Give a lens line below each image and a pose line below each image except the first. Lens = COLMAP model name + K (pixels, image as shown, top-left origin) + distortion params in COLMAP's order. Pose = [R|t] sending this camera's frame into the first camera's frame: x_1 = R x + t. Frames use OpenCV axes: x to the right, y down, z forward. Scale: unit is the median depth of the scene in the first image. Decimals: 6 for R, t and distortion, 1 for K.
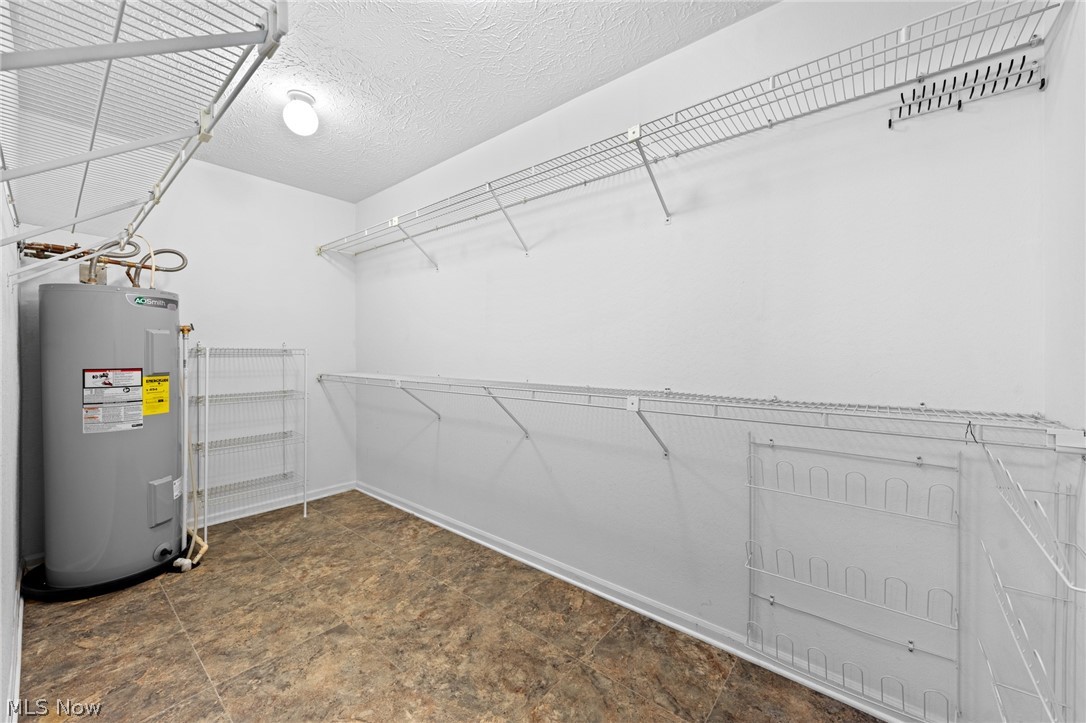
lens RADIAL K [[415.6, 0, 540.6], [0, 415.6, 359.4], [0, 0, 1]] dist [-0.003620, 0.000483]
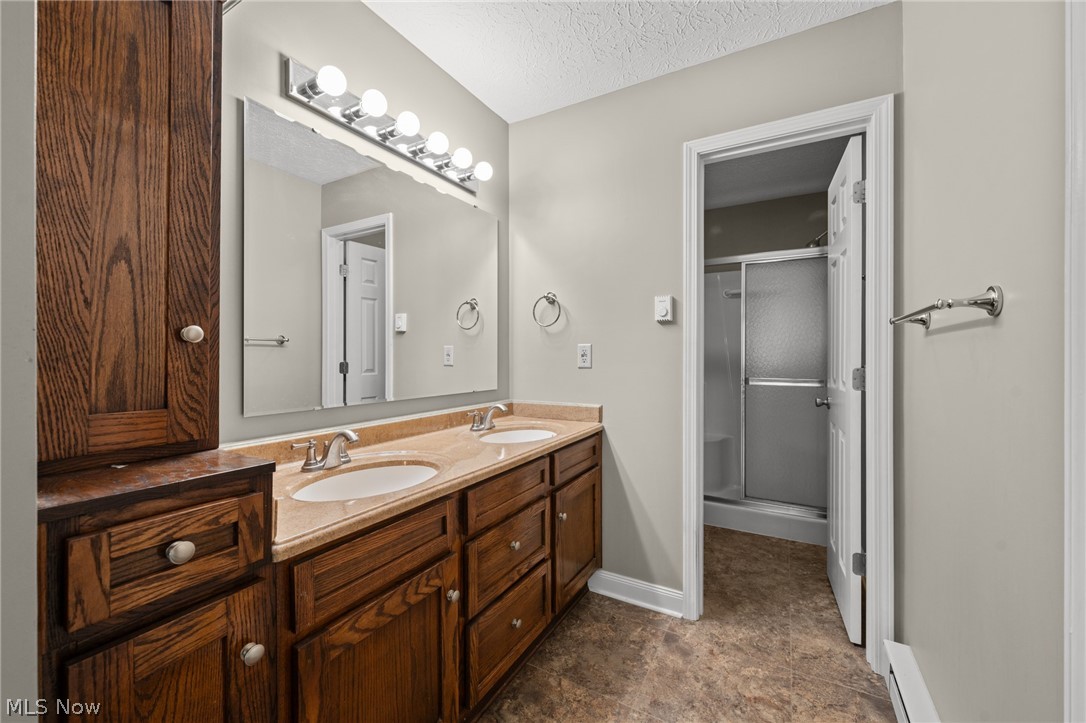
lens RADIAL K [[415.6, 0, 542.7], [0, 415.6, 359.6], [0, 0, 1]] dist [-0.003620, 0.000483]
pose [[0.176501, -0.004534, -0.984290, 0.390951], [-0.004992, 0.999972, -0.005501, -0.000383], [0.984288, 0.005885, 0.176474, 0.471868]]
